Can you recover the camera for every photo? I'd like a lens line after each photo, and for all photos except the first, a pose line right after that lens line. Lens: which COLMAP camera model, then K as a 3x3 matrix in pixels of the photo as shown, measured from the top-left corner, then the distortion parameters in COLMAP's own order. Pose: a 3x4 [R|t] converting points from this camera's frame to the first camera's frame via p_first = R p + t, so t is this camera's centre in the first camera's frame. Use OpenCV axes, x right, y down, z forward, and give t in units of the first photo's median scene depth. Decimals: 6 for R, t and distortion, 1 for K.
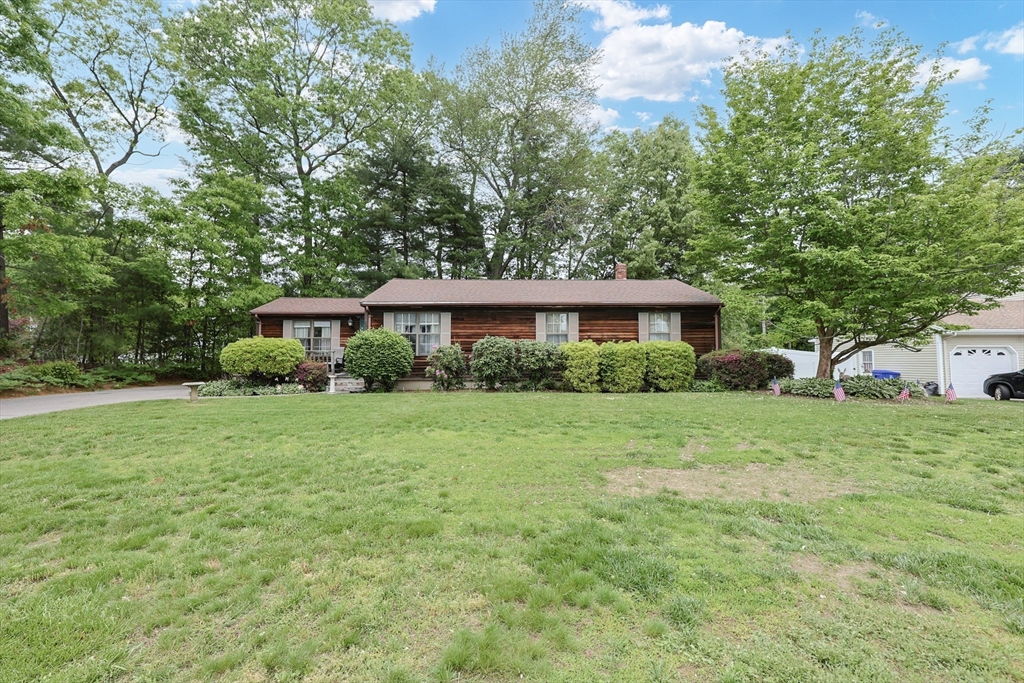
lens RADIAL K [[440.7, 0, 513.9], [0, 440.7, 344.6], [0, 0, 1]] dist [0.002243, 0.000217]
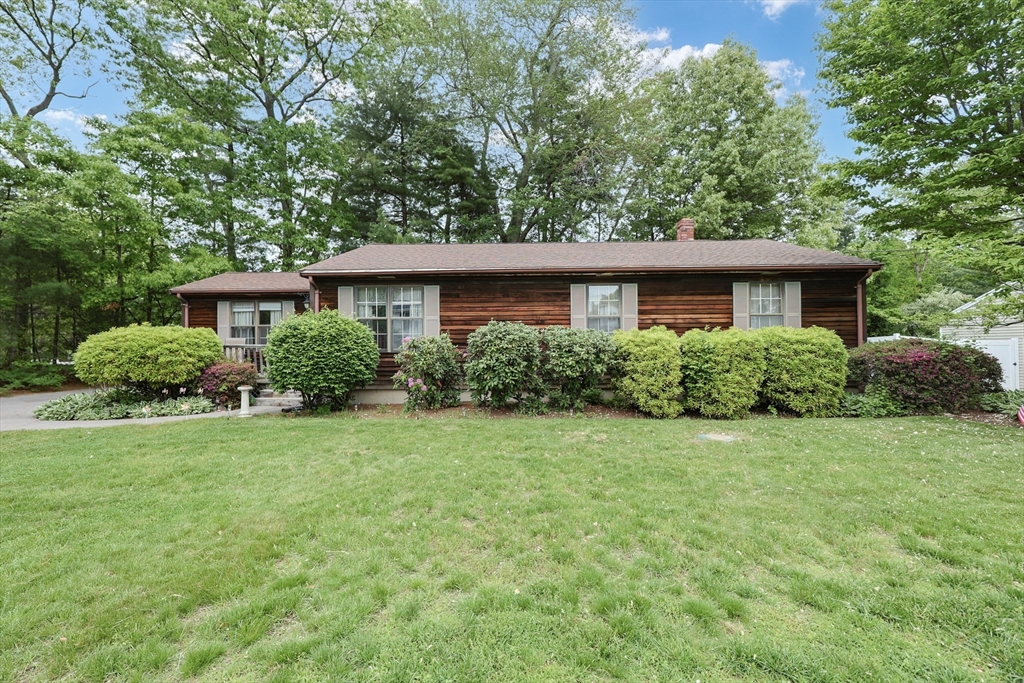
lens RADIAL K [[440.7, 0, 512.5], [0, 440.7, 335.6], [0, 0, 1]] dist [0.002243, 0.000217]
pose [[0.998847, -0.006407, -0.047574, -0.004212], [0.007148, 0.999855, 0.015426, -0.007898], [0.047469, -0.015748, 0.998749, 0.351445]]
